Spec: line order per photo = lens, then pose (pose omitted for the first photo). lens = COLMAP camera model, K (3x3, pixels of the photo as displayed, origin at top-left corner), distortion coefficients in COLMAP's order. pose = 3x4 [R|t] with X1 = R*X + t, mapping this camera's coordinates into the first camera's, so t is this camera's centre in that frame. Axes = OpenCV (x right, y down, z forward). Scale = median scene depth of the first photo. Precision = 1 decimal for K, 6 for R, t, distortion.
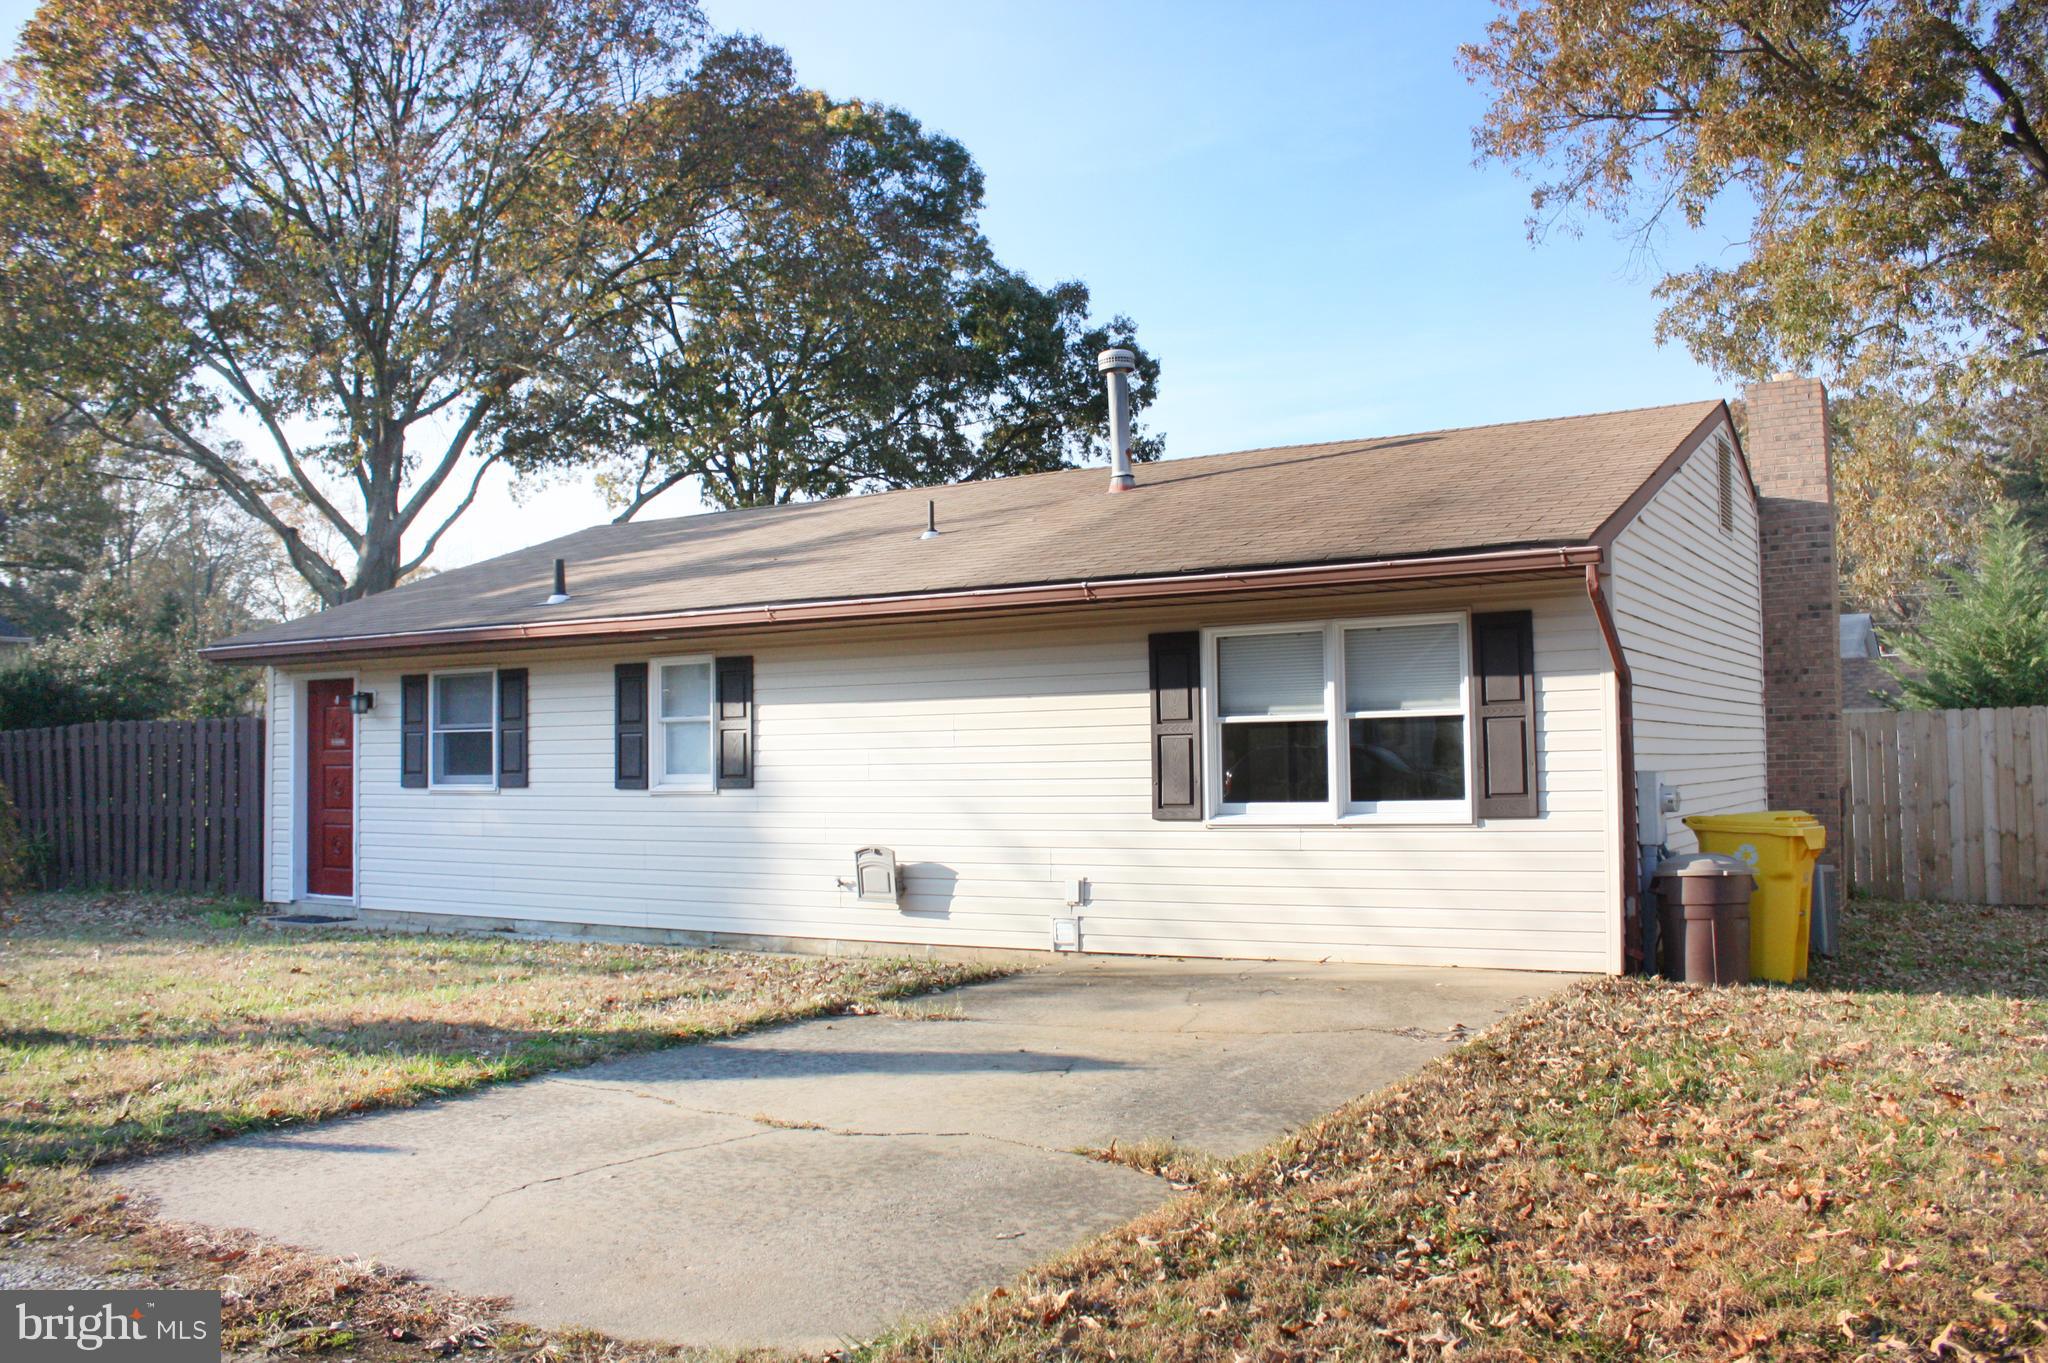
lens RADIAL K [[1697.2, 0, 1024.0], [0, 1697.2, 681.5], [0, 0, 1]] dist [-0.095708, 0.014215]
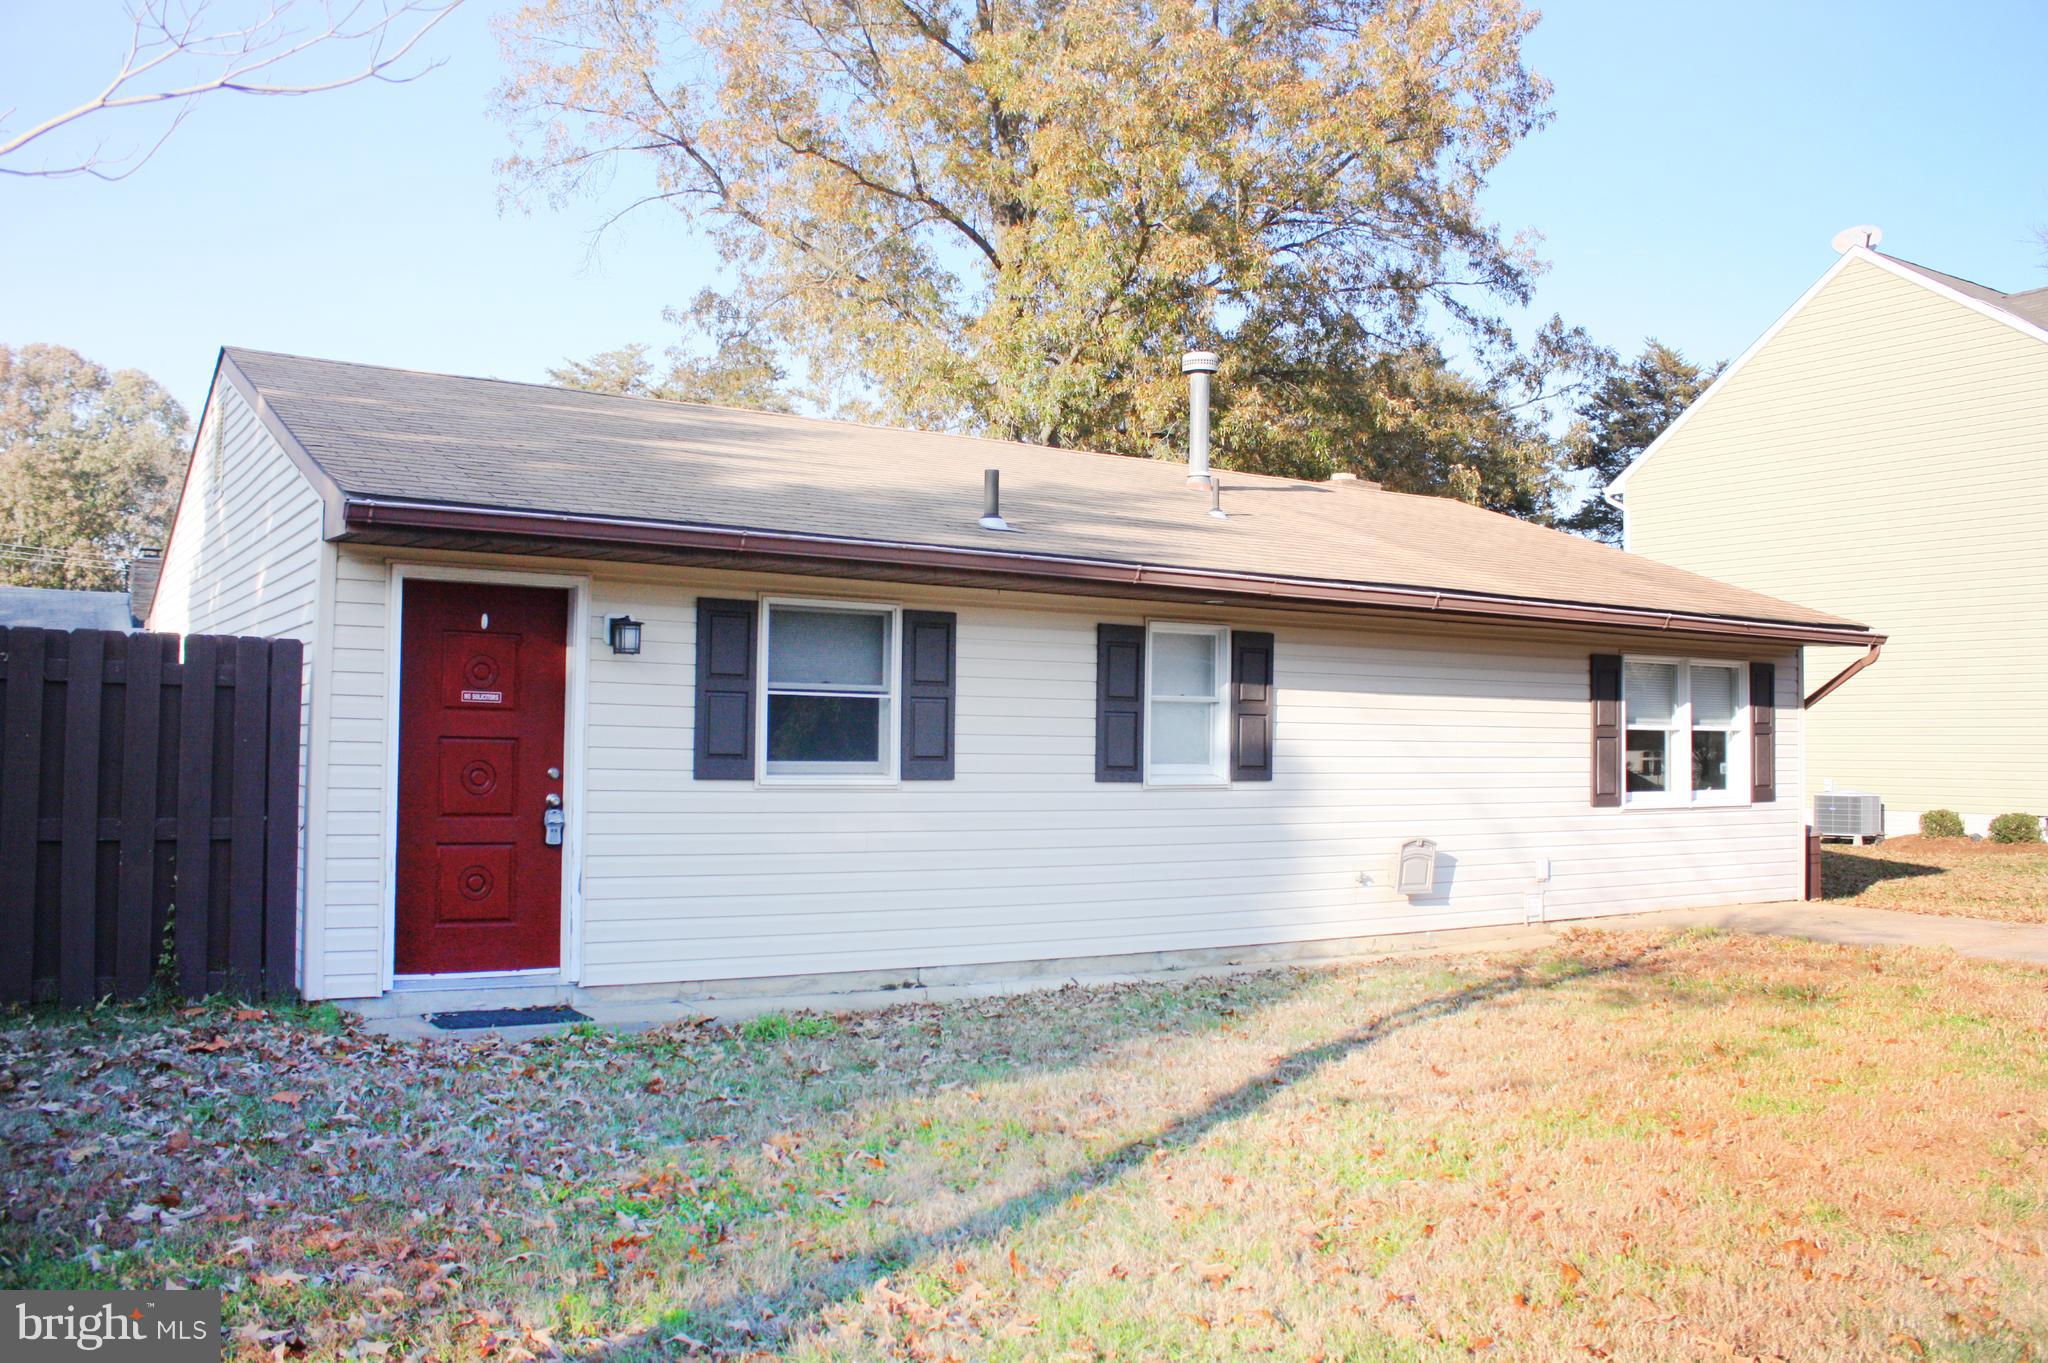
lens RADIAL K [[1697.2, 0, 1024.0], [0, 1697.2, 681.5], [0, 0, 1]] dist [-0.095708, 0.014215]
pose [[0.440404, 0.054813, 0.896125, -1.022468], [-0.059326, 0.997730, -0.031872, 0.046619], [-0.895837, -0.039127, 0.442656, 0.715661]]
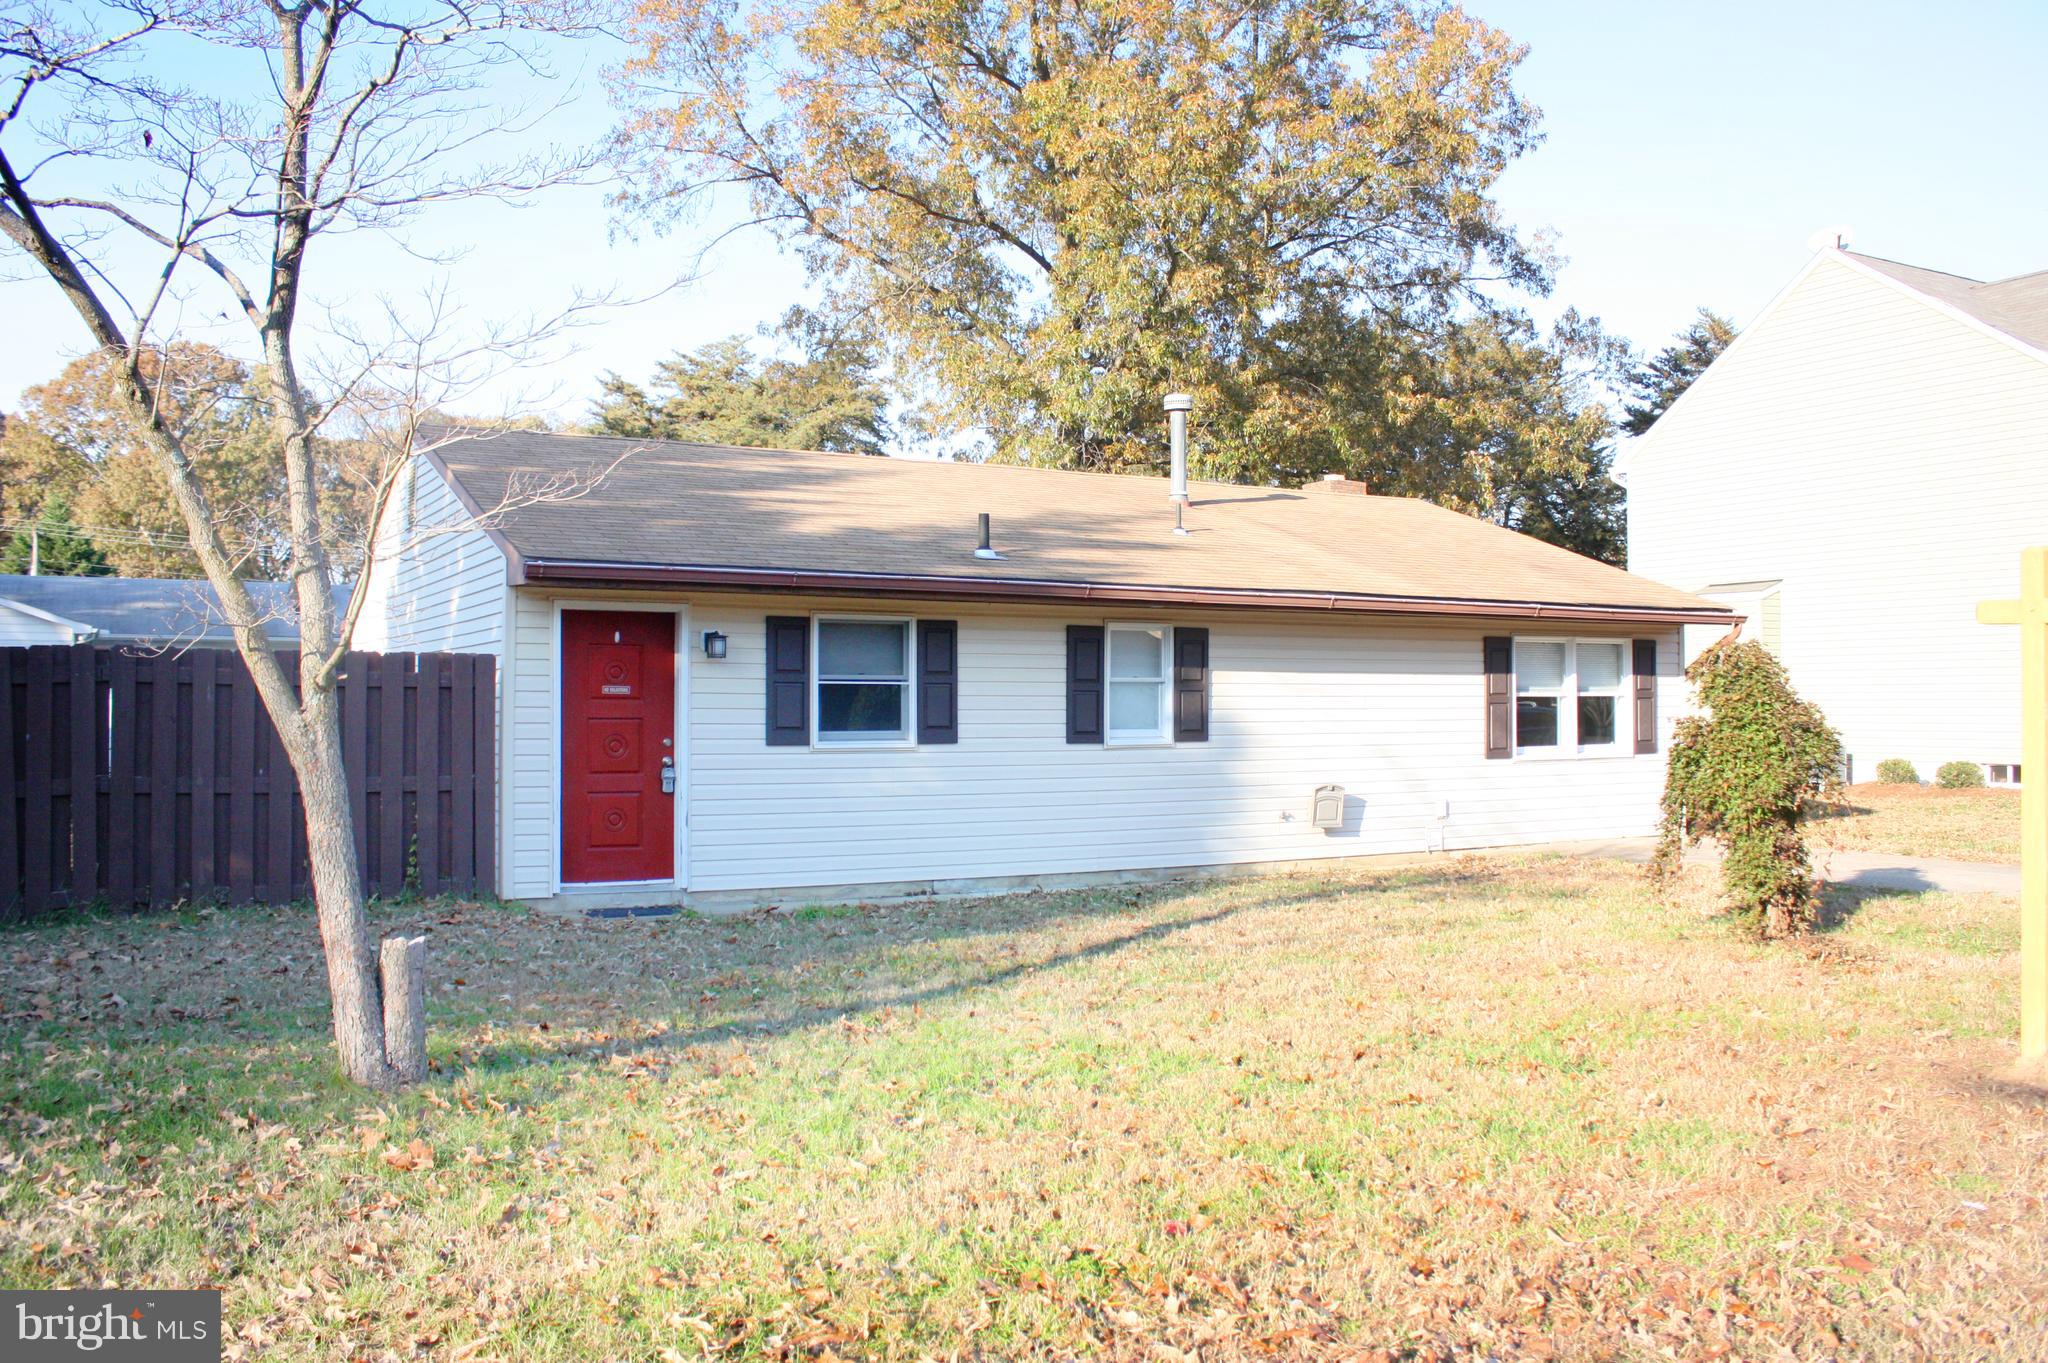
lens RADIAL K [[1697.2, 0, 1024.0], [0, 1697.2, 681.5], [0, 0, 1]] dist [-0.095708, 0.014215]
pose [[0.498851, 0.026762, 0.866274, -1.241263], [-0.046193, 0.998923, -0.004259, 0.032374], [-0.865456, -0.037891, 0.499550, 0.518204]]
